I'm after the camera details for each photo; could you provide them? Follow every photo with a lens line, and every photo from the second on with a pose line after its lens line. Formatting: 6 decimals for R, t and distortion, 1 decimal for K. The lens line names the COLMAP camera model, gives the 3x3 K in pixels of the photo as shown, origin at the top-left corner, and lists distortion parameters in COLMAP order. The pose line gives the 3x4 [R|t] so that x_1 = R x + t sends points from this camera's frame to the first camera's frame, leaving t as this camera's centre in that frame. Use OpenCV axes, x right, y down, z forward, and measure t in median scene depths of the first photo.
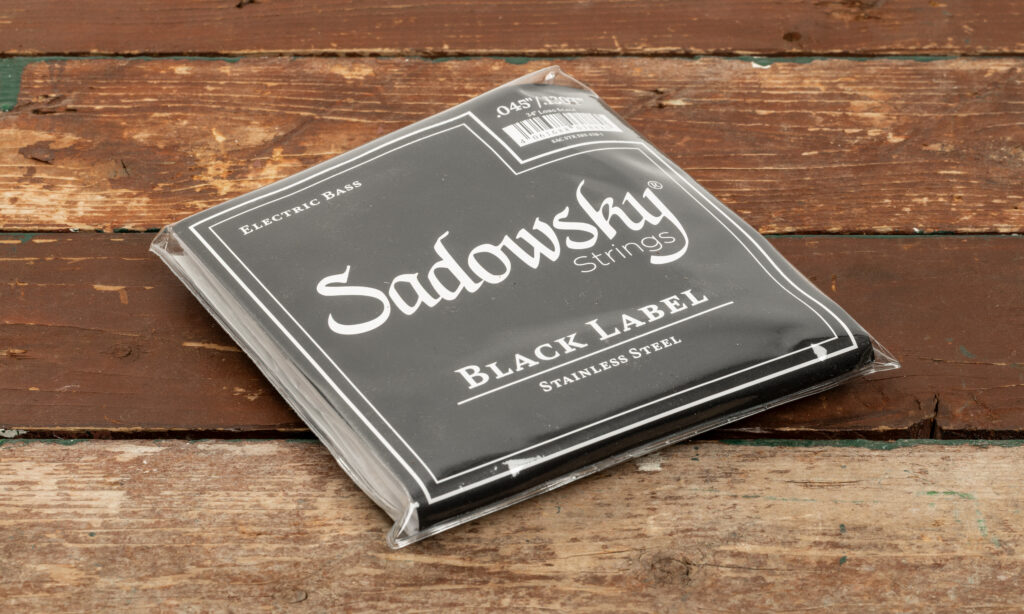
lens RADIAL K [[4812.5, 0, 512.0], [0, 4812.5, 307.0], [0, 0, 1]] dist [0.253906, -5.039940]
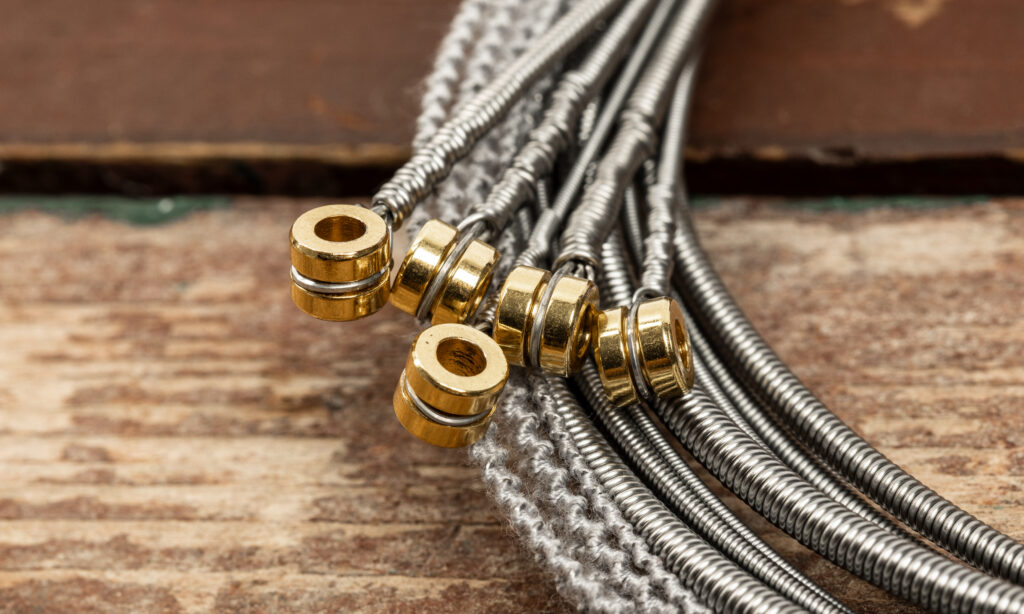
lens RADIAL K [[6201.7, 0, 512.0], [0, 6201.7, 307.0], [0, 0, 1]] dist [0.120846, 0.419445]
pose [[0.977729, 0.004348, -0.209825, -0.008363], [0.022293, 0.991977, 0.124434, -0.005944], [0.208683, -0.126340, 0.969788, 0.706329]]
